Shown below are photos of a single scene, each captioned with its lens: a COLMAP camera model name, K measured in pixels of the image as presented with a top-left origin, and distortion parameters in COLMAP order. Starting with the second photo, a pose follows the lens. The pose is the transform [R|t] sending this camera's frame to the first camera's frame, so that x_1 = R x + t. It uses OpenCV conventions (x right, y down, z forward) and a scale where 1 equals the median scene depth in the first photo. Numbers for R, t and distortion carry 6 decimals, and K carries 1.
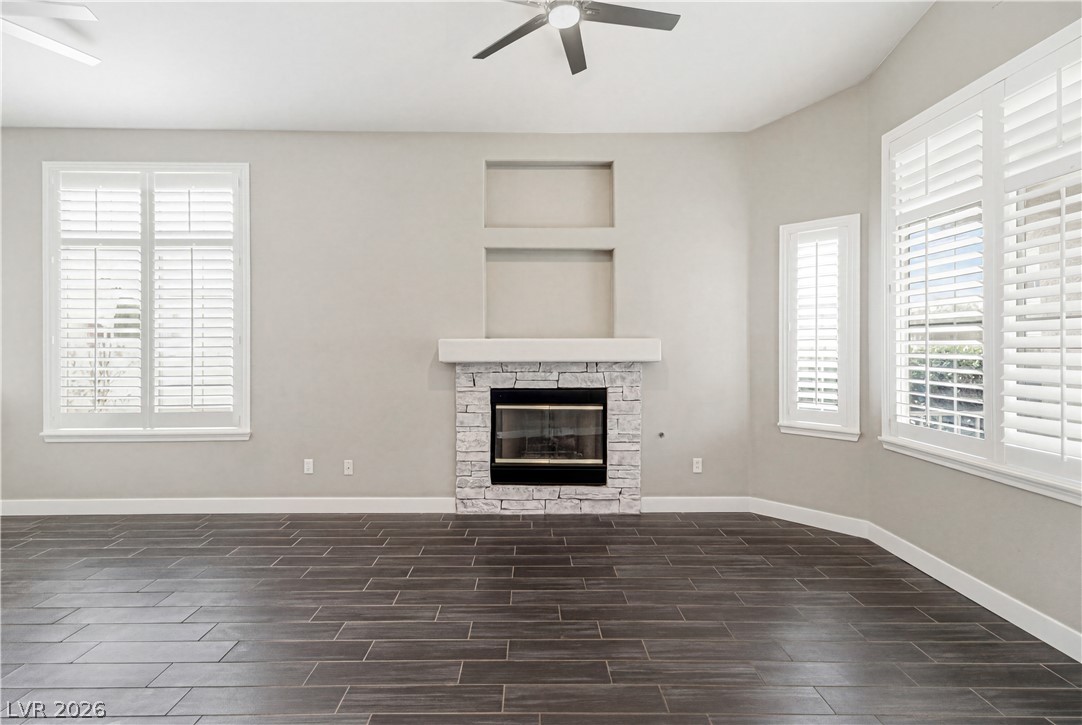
lens RADIAL K [[506.8, 0, 534.5], [0, 506.8, 359.4], [0, 0, 1]] dist [0.009041, 0.000064]
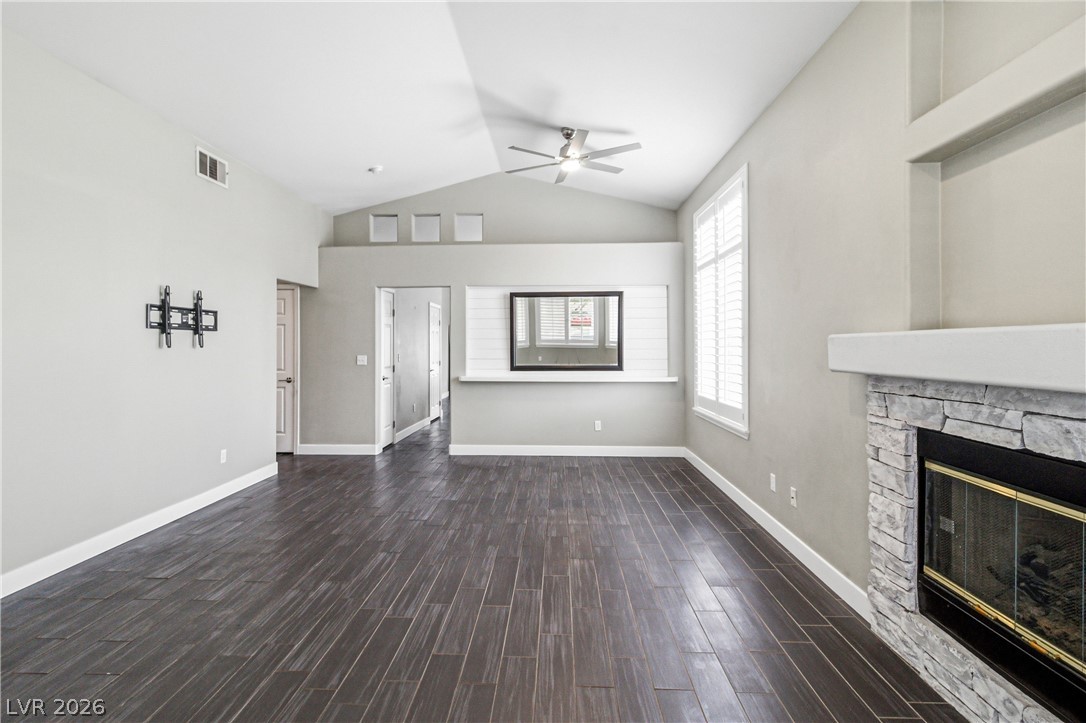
lens RADIAL K [[508.7, 0, 536.4], [0, 508.7, 358.4], [0, 0, 1]] dist [0.009041, 0.000064]
pose [[-0.061444, 0.027951, -0.997719, 0.463438], [-0.022304, 0.999320, 0.029370, -0.020455], [0.997861, 0.024058, -0.060779, 0.642766]]
